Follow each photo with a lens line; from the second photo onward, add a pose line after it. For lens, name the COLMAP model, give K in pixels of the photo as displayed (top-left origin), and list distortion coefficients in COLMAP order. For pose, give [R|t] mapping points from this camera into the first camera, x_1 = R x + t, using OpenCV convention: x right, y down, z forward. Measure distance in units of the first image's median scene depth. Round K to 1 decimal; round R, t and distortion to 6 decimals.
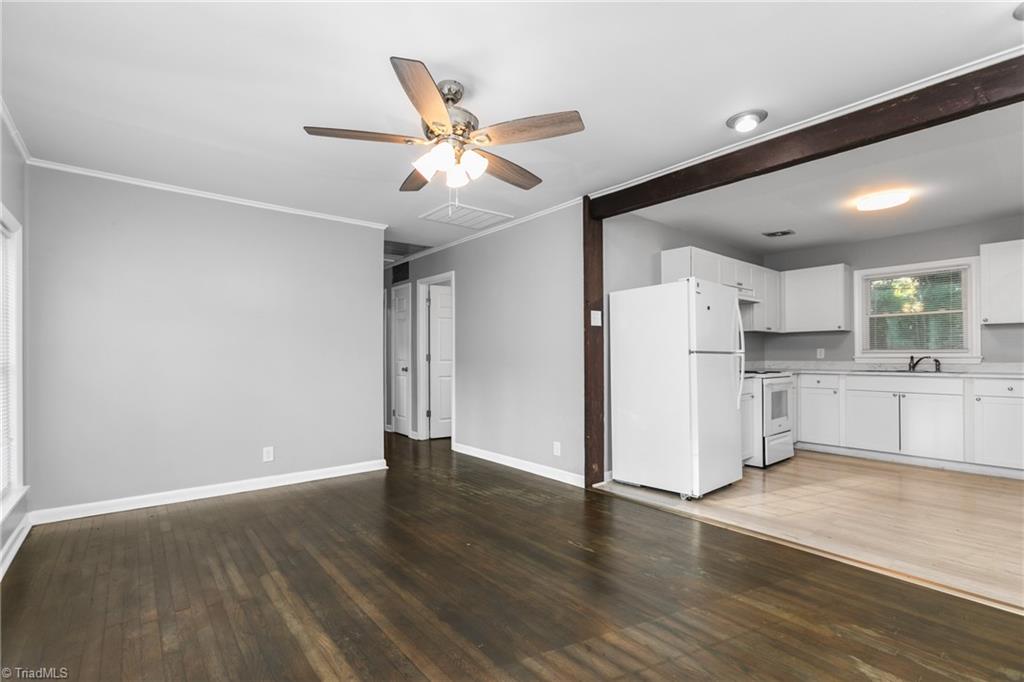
lens RADIAL K [[455.3, 0, 506.5], [0, 455.3, 356.5], [0, 0, 1]] dist [-0.006674, 0.000277]
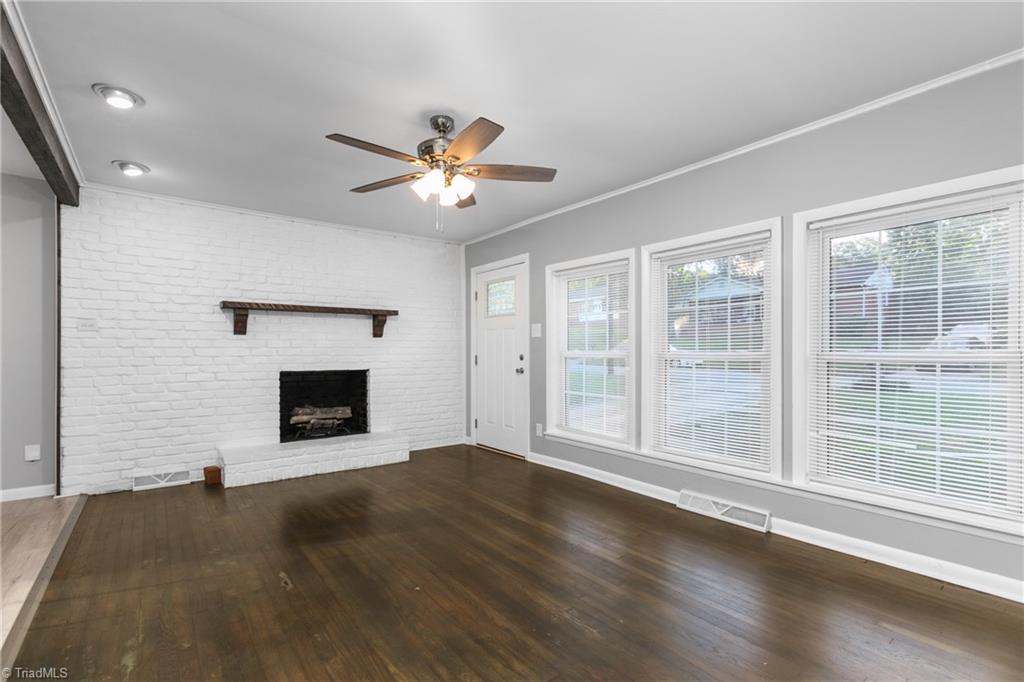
lens RADIAL K [[468.3, 0, 507.9], [0, 468.3, 361.8], [0, 0, 1]] dist [-0.032863, 0.023999]
pose [[-0.999547, 0.005776, 0.029521, -0.156450], [0.006284, 0.999833, 0.017158, 0.003040], [-0.029417, 0.017336, -0.999417, 1.055791]]
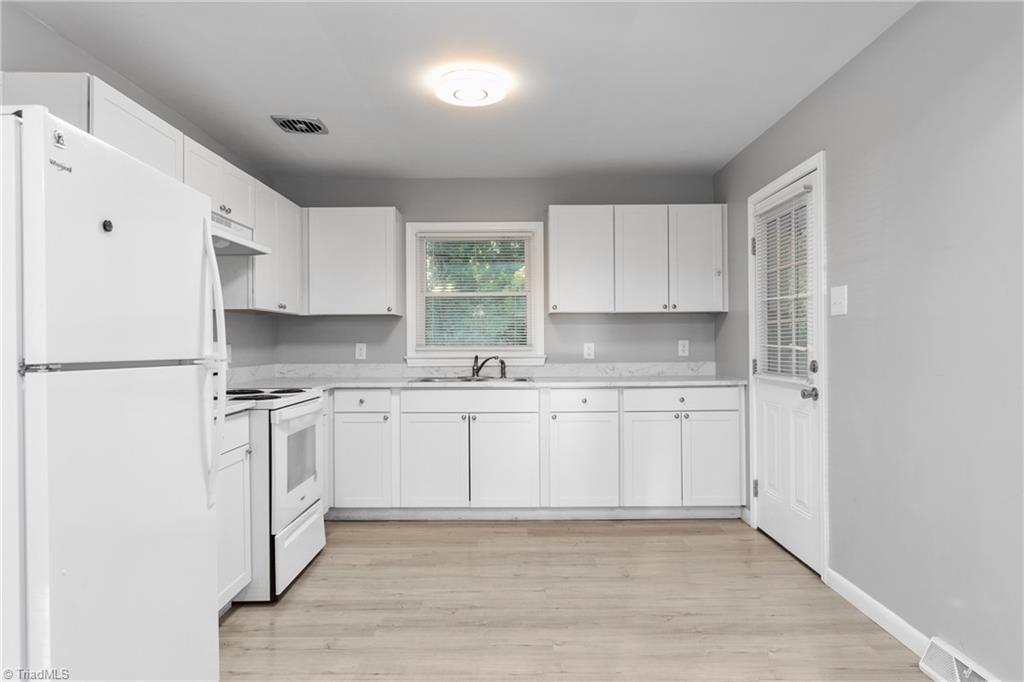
lens RADIAL K [[612.5, 0, 512.0], [0, 612.5, 341.0], [0, 0, 1]] dist [-0.016492, -0.000111]
pose [[0.636623, 0.003869, 0.771165, 0.227197], [0.003000, 0.999967, -0.007494, -0.016997], [-0.771169, 0.007085, 0.636591, 0.389335]]
